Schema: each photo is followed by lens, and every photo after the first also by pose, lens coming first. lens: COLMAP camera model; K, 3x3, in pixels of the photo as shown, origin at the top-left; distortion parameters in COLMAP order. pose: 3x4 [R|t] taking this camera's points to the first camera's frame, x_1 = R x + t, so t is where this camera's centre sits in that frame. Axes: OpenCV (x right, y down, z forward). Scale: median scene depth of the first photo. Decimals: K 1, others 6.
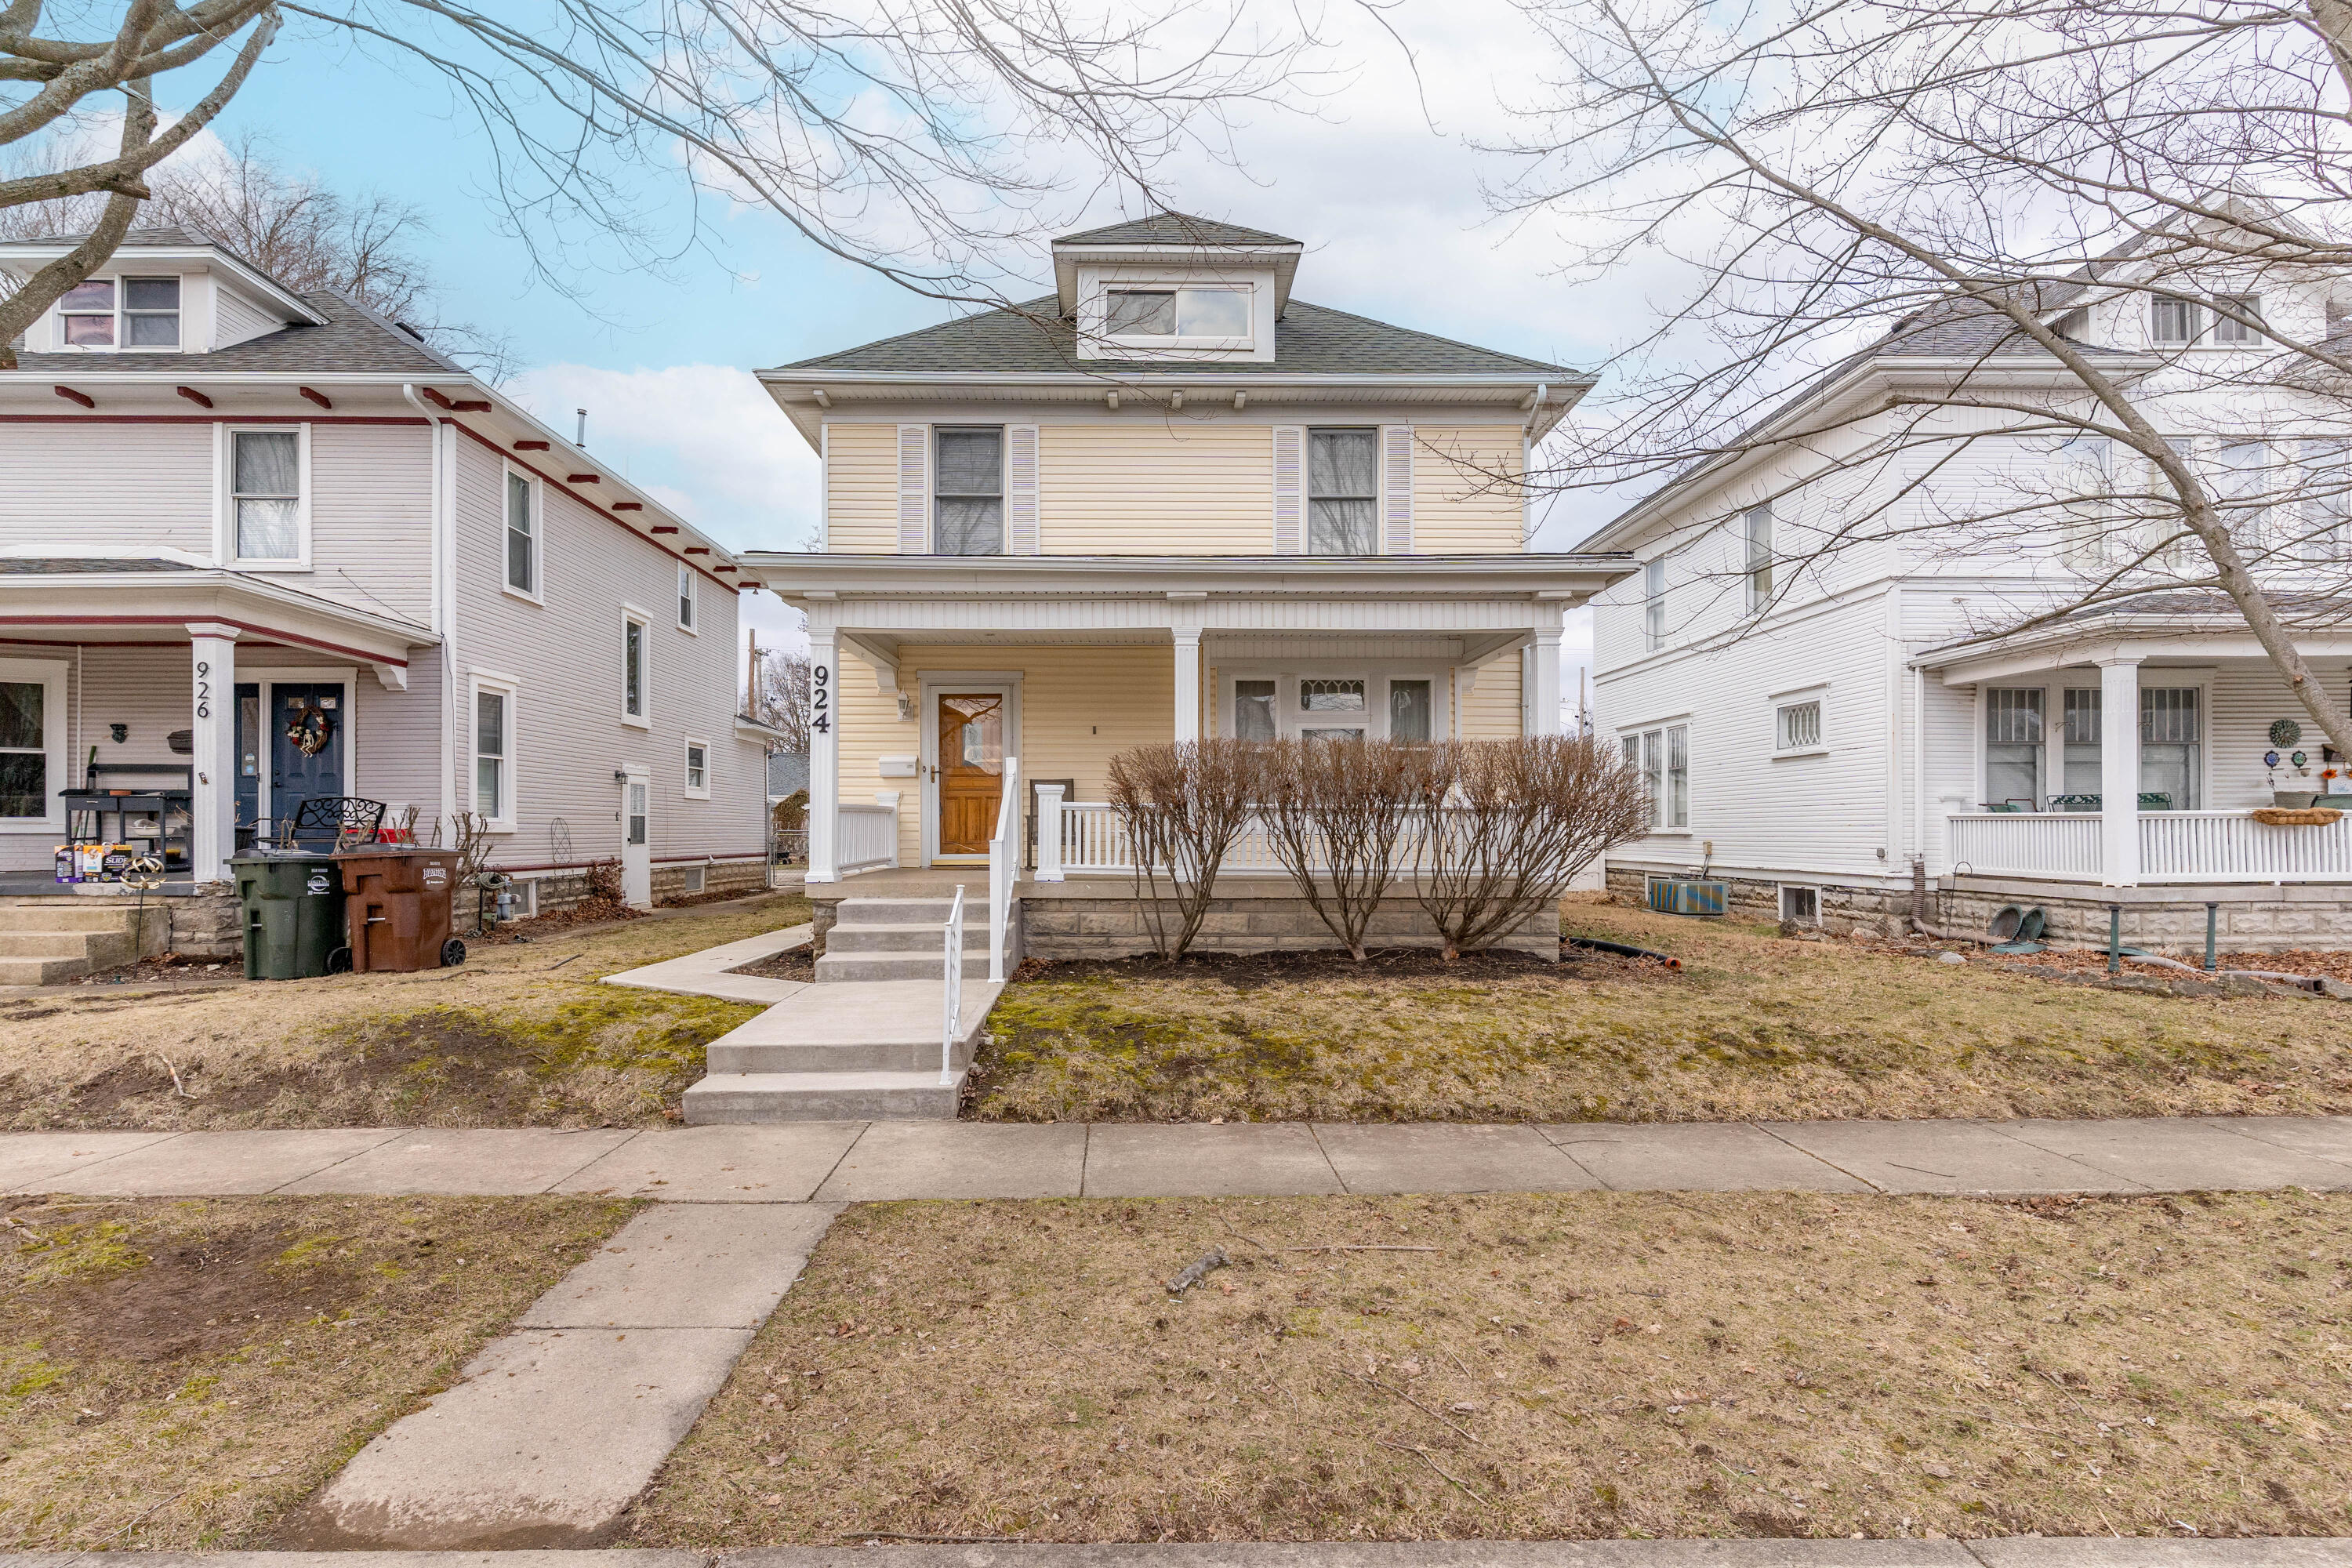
lens RADIAL K [[1167.5, 0, 1142.9], [0, 1167.5, 846.0], [0, 0, 1]] dist [0.008125, -0.003027]
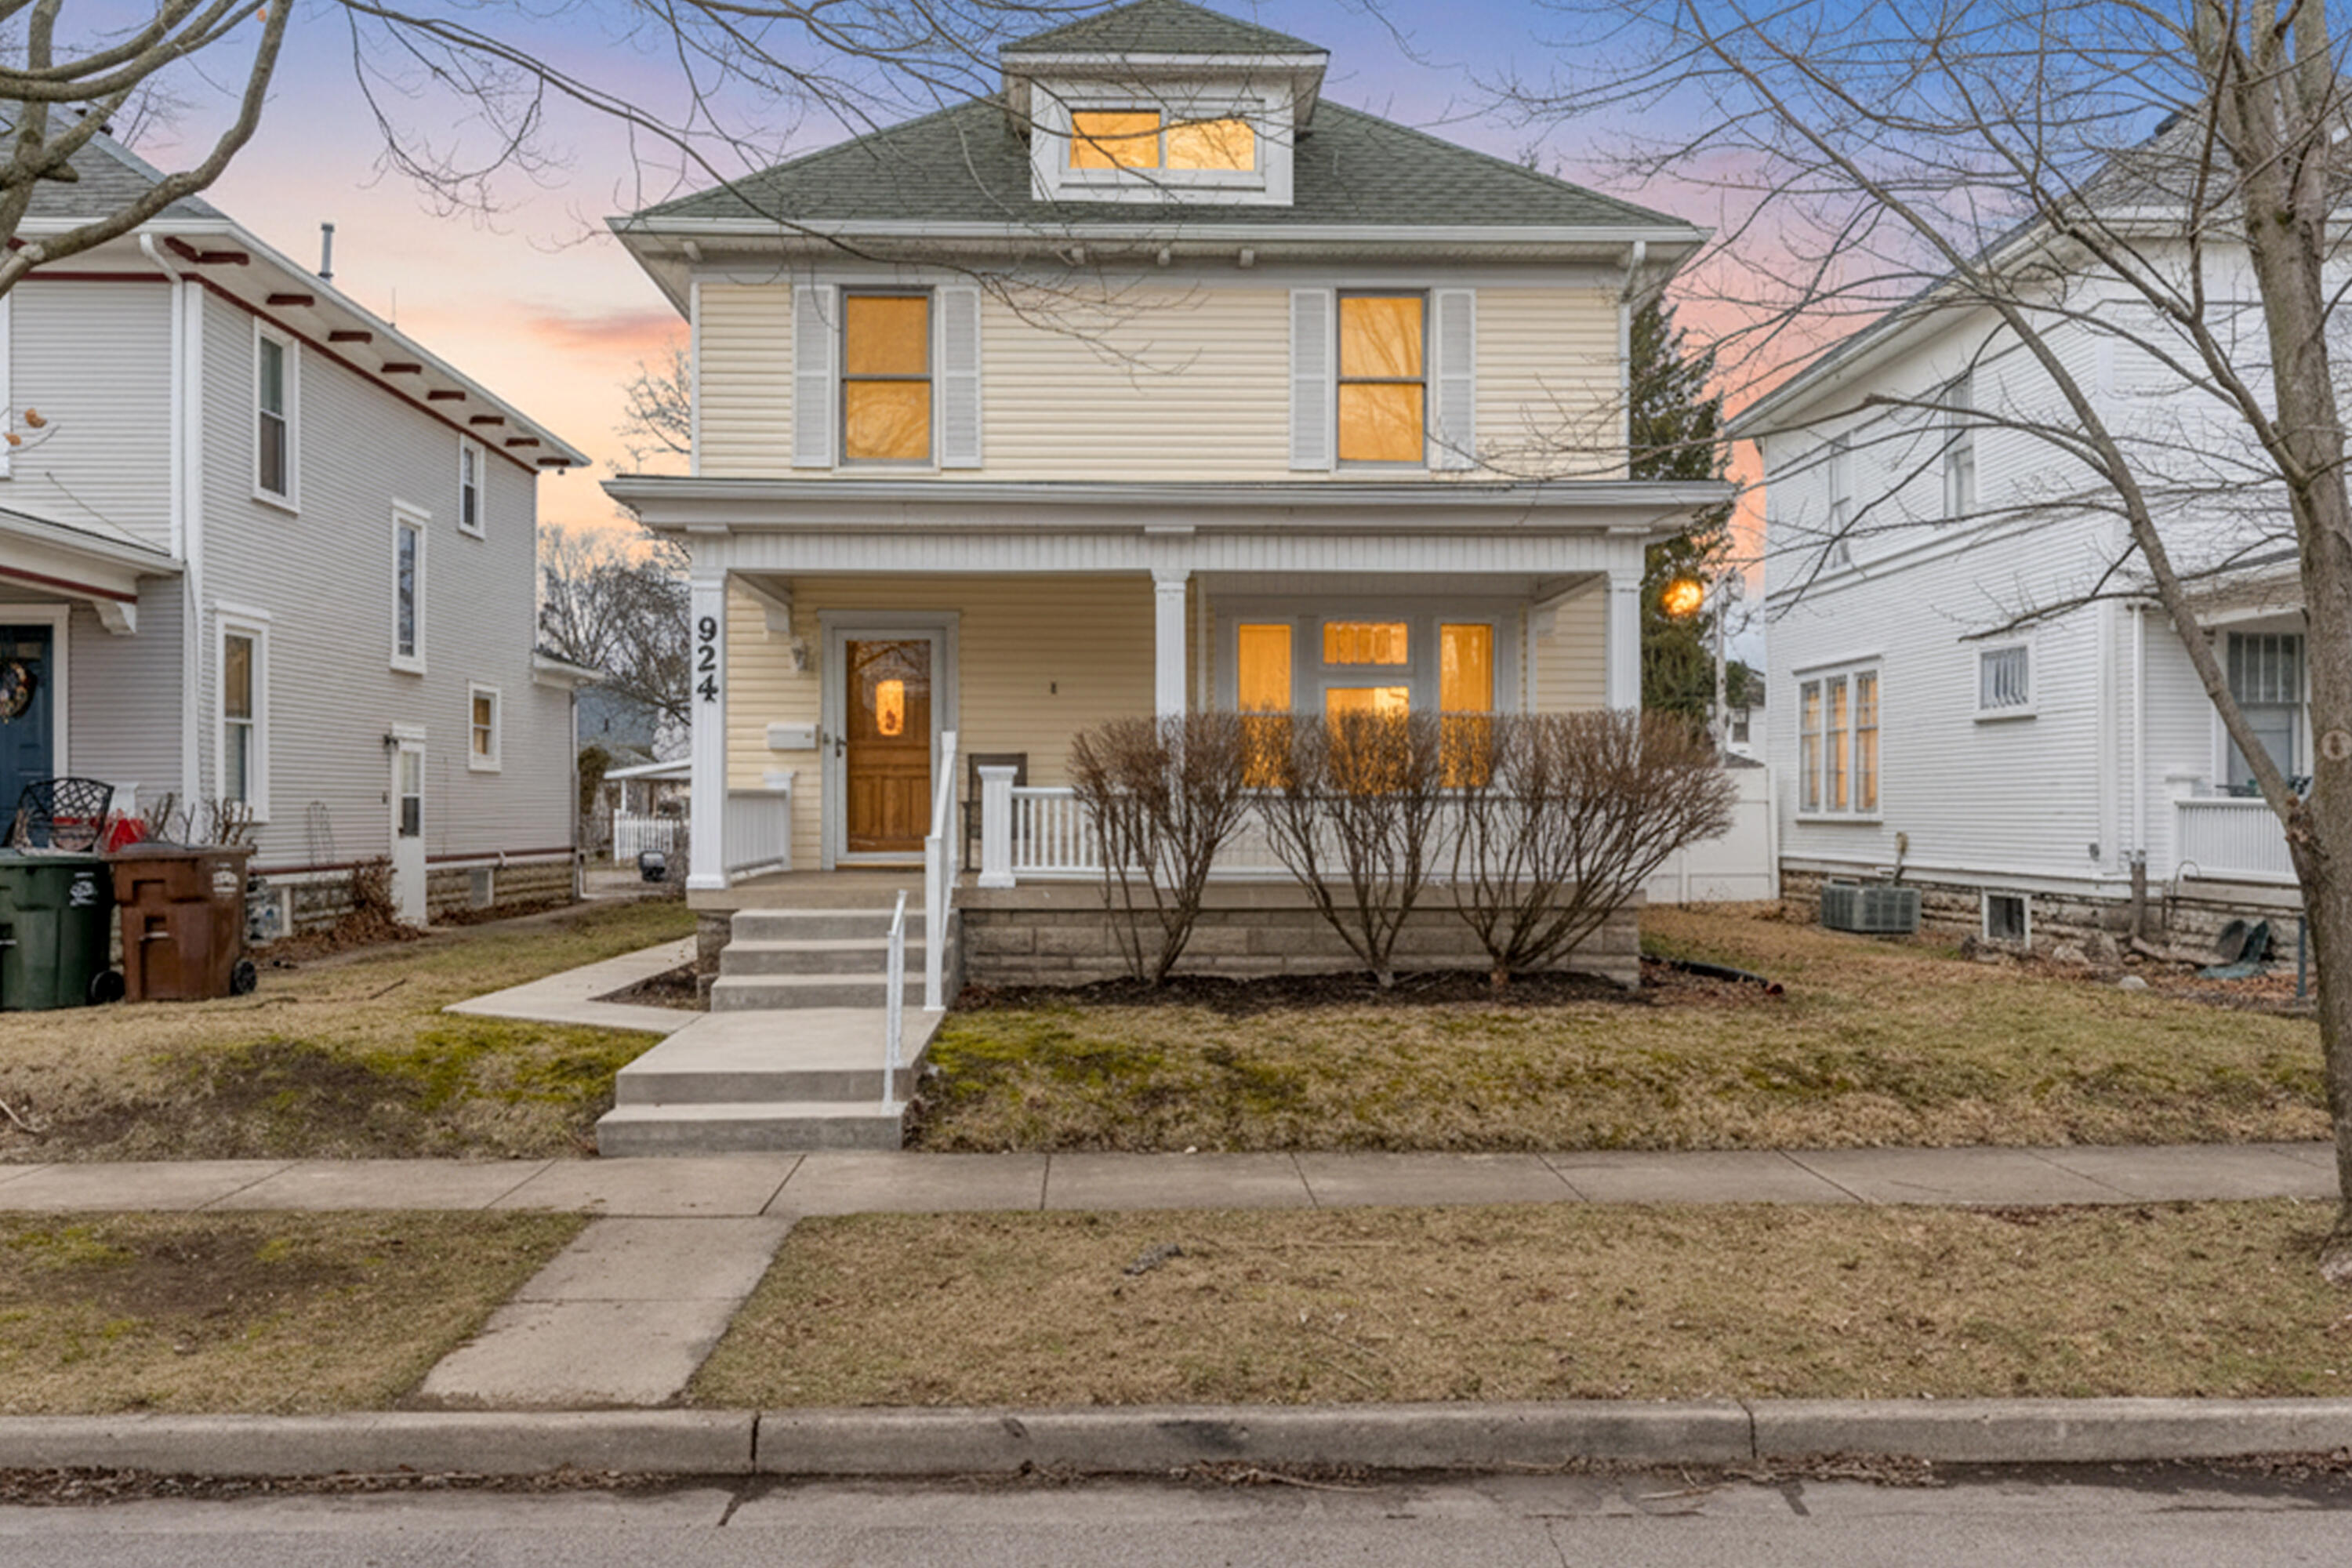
lens RADIAL K [[1888.5, 0, 1151.8], [0, 1888.5, 826.3], [0, 0, 1]] dist [-0.009963, 0.009467]
pose [[0.999931, -0.000739, 0.011706, 0.009975], [0.000787, 0.999991, -0.004077, -0.006068], [-0.011703, 0.004086, 0.999923, -0.278782]]
